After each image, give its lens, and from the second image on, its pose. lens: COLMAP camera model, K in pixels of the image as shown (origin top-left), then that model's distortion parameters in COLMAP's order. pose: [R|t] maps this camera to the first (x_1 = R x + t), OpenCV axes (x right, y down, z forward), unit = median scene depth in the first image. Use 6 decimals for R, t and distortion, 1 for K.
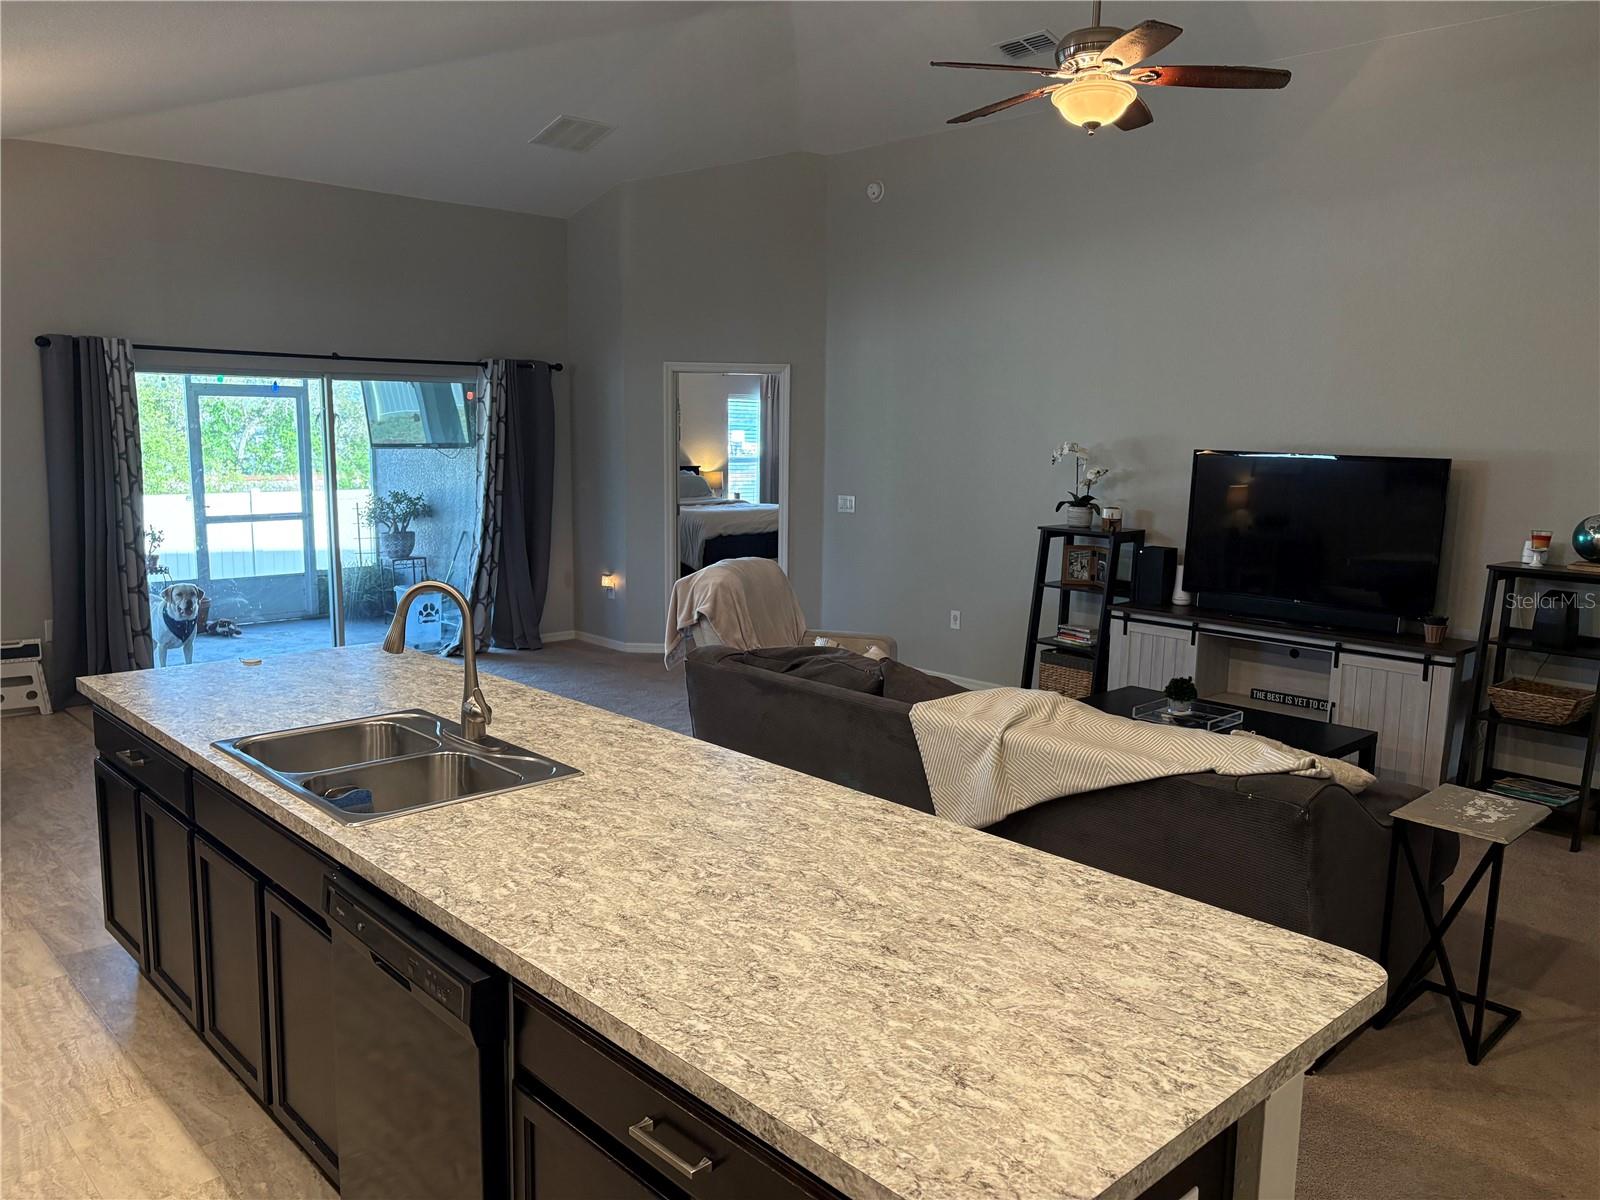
lens RADIAL K [[1223.5, 0, 803.8], [0, 1223.5, 597.6], [0, 0, 1]] dist [0.047005, -0.047010]
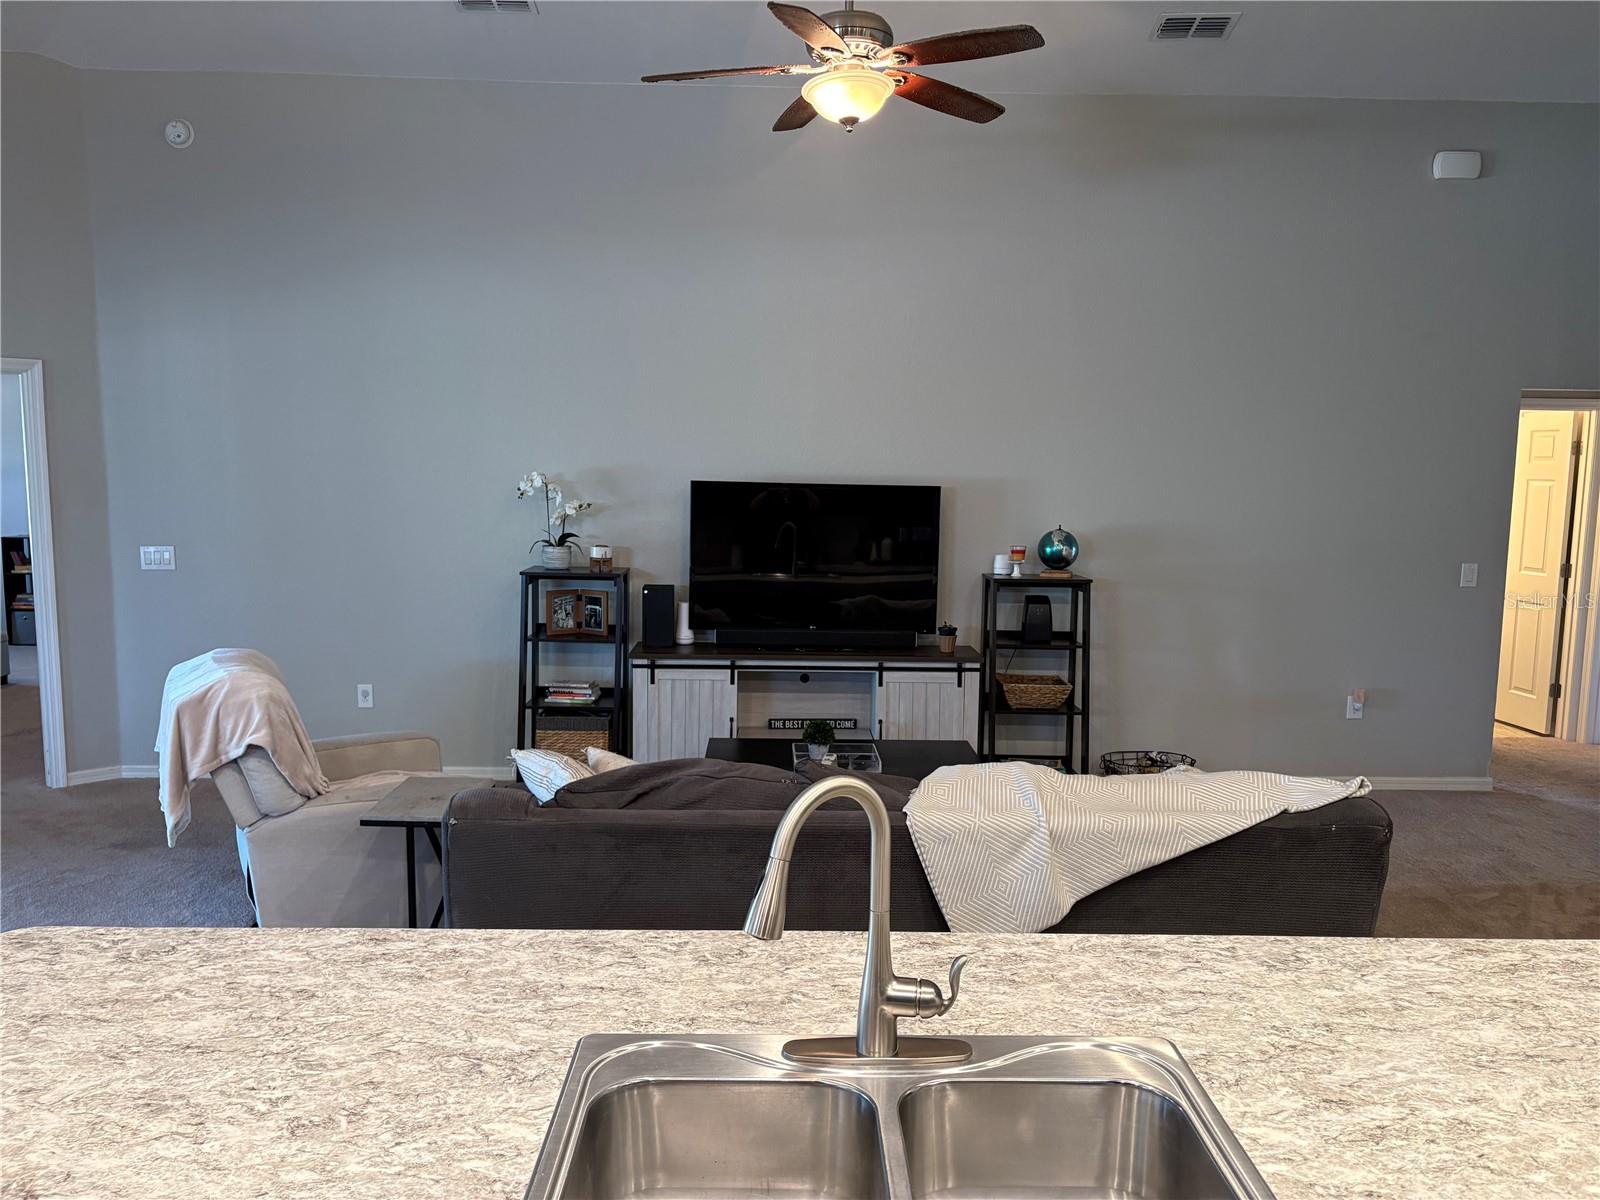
lens RADIAL K [[1223.5, 0, 816.0], [0, 1223.5, 611.1], [0, 0, 1]] dist [0.047005, -0.047010]
pose [[0.666030, -0.097354, 0.739545, -0.368925], [0.100663, 0.994108, 0.040208, -0.054269], [-0.739101, 0.047665, 0.671906, 0.338009]]
